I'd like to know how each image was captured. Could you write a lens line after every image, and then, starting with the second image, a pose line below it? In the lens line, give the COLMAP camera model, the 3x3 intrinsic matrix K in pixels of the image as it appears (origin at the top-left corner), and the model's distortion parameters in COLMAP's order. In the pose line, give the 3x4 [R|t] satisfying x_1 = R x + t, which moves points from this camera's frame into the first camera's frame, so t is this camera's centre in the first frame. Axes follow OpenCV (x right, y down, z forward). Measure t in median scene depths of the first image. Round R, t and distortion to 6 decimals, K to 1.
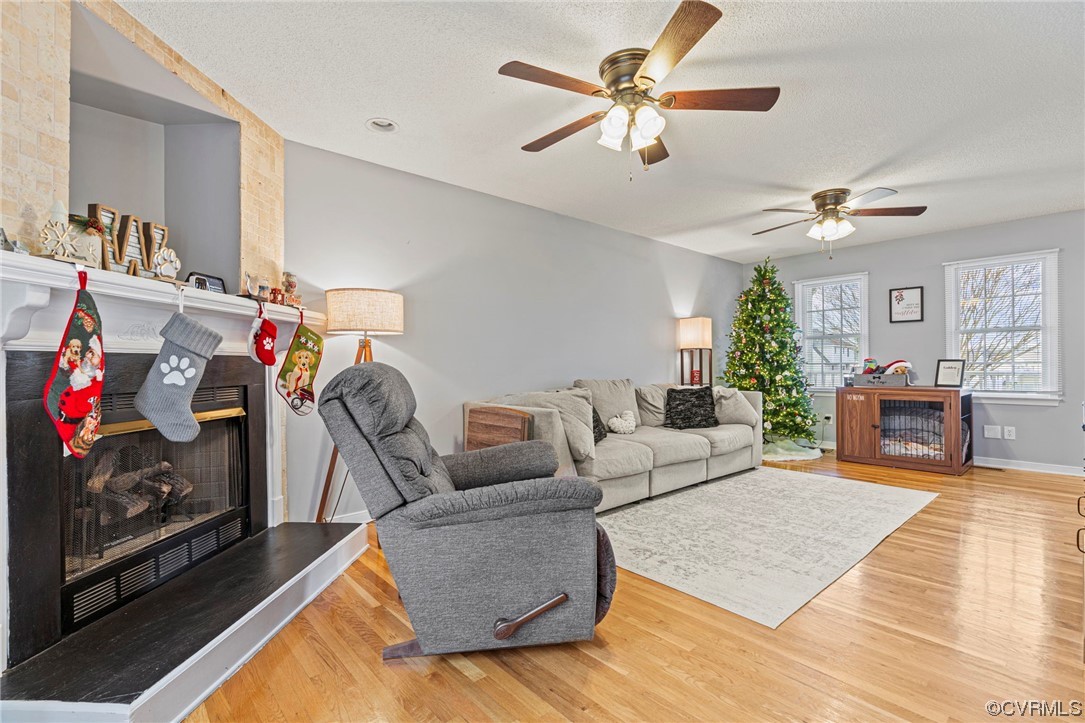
lens RADIAL K [[490.7, 0, 538.0], [0, 490.7, 366.1], [0, 0, 1]] dist [-0.012135, 0.000484]
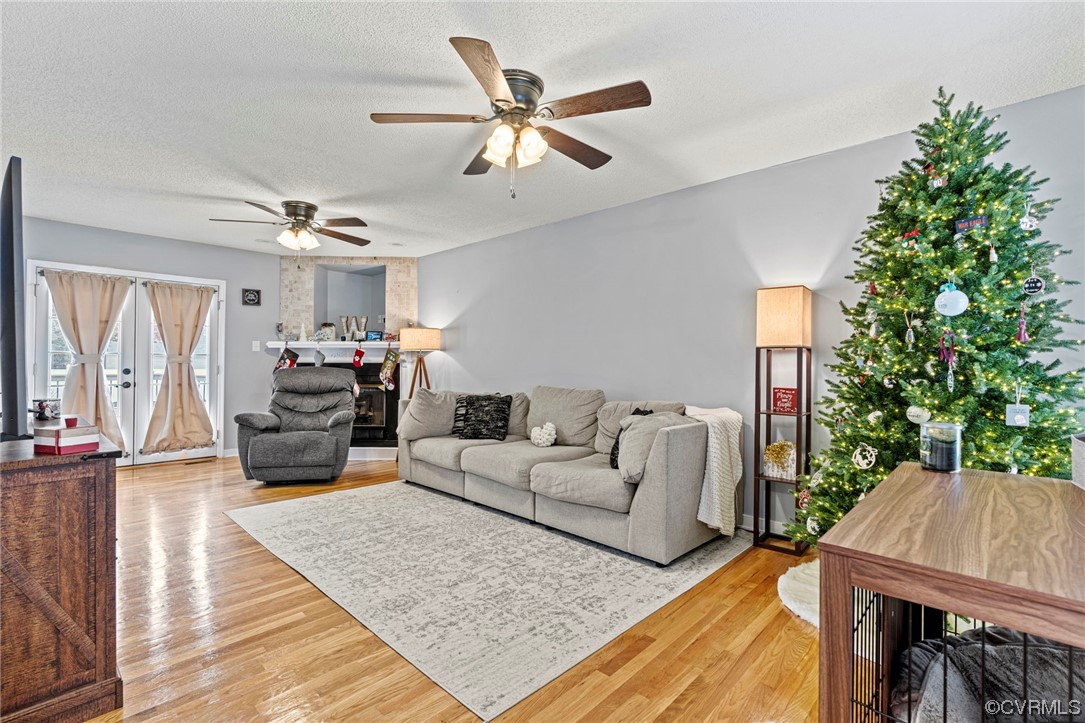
lens RADIAL K [[494.1, 0, 538.1], [0, 494.1, 359.6], [0, 0, 1]] dist [-0.002078, 0.000751]
pose [[0.087523, 0.001503, -0.996161, 0.939464], [-0.007029, 0.999975, 0.000891, -0.022266], [0.996138, 0.006924, 0.087531, 0.772658]]
